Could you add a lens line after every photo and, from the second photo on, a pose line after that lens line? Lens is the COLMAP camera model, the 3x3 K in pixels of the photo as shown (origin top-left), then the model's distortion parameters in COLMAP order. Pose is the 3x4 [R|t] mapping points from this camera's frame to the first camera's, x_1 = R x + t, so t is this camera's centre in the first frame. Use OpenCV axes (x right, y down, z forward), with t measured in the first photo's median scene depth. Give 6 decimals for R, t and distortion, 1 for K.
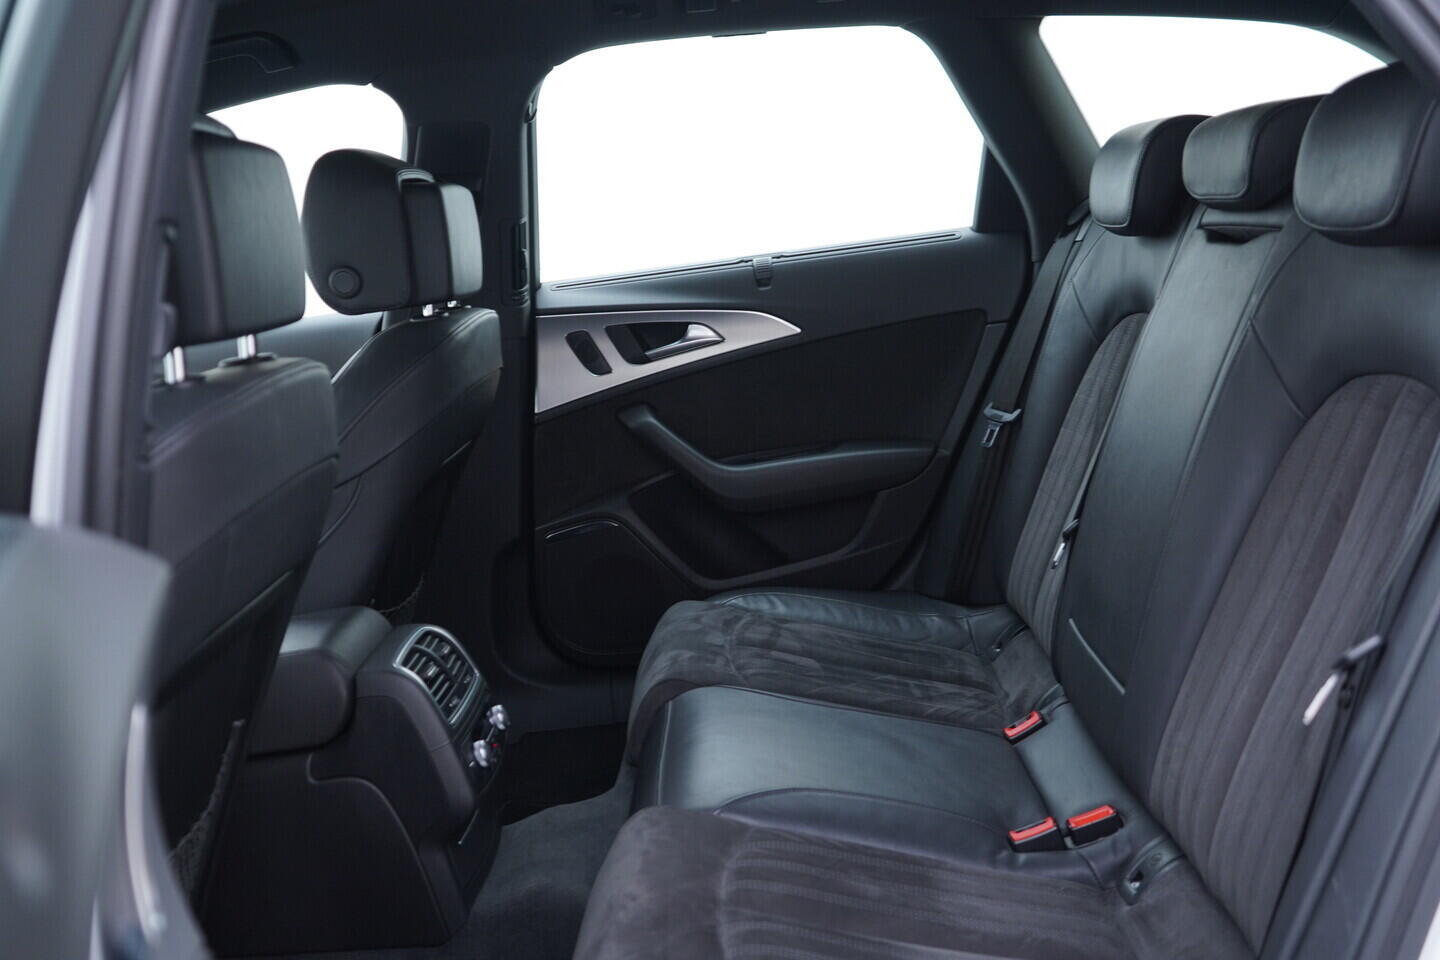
lens RADIAL K [[1458.3, 0, 720.0], [0, 1458.3, 480.0], [0, 0, 1]] dist [-0.004349, 0.011545]
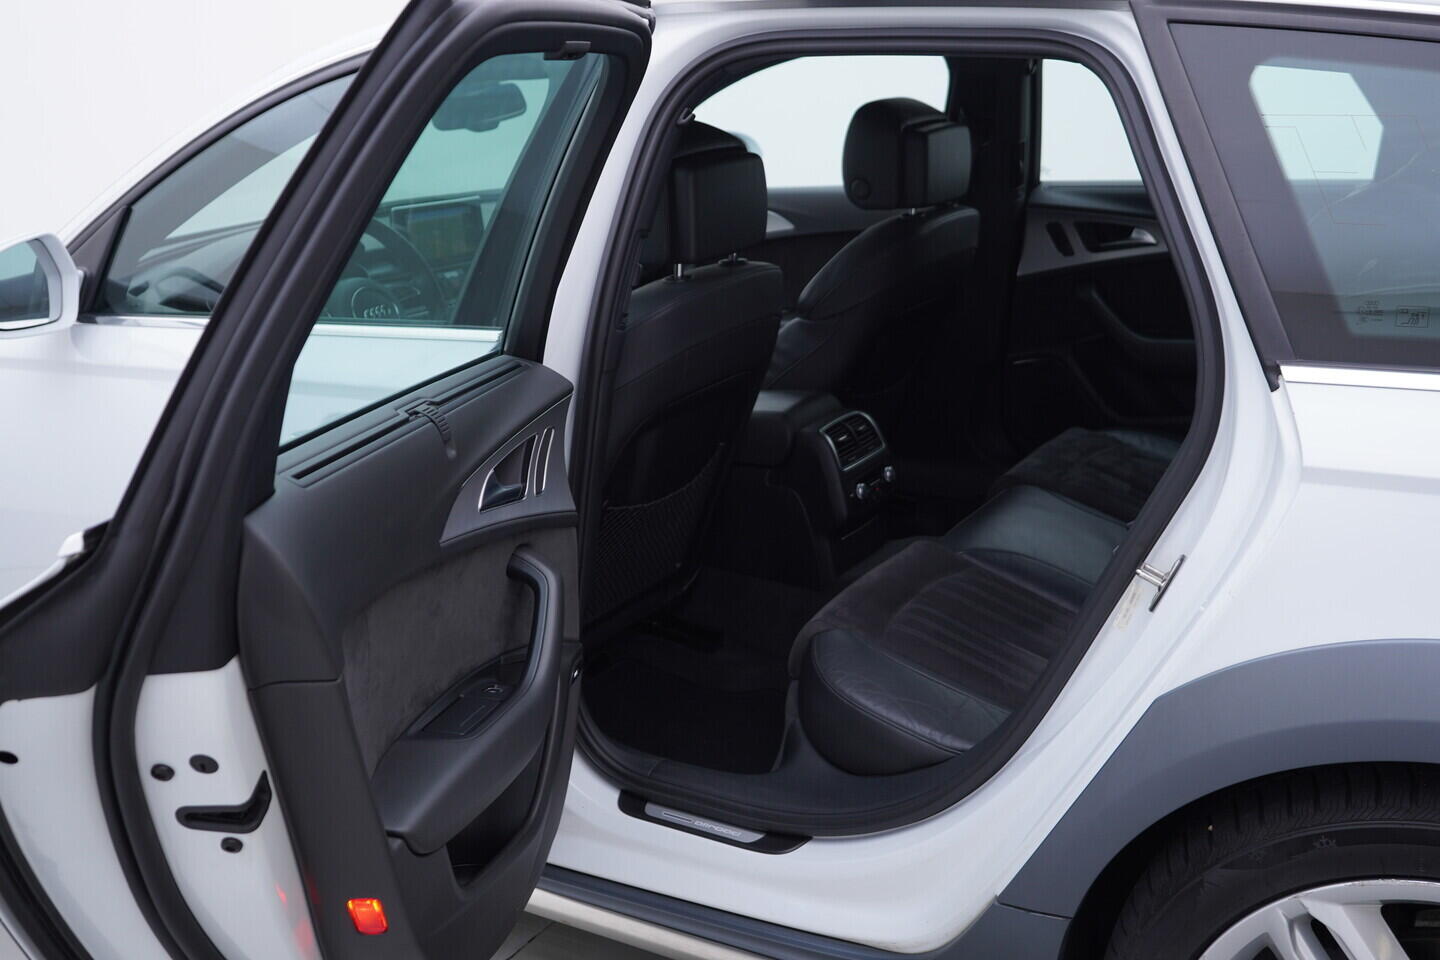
lens RADIAL K [[1458.3, 0, 720.0], [0, 1458.3, 480.0], [0, 0, 1]] dist [-0.004349, 0.011545]
pose [[0.845802, 0.221369, -0.485401, 0.401622], [-0.135303, 0.969109, 0.206204, -0.119310], [0.516054, -0.108731, 0.849627, -0.413238]]
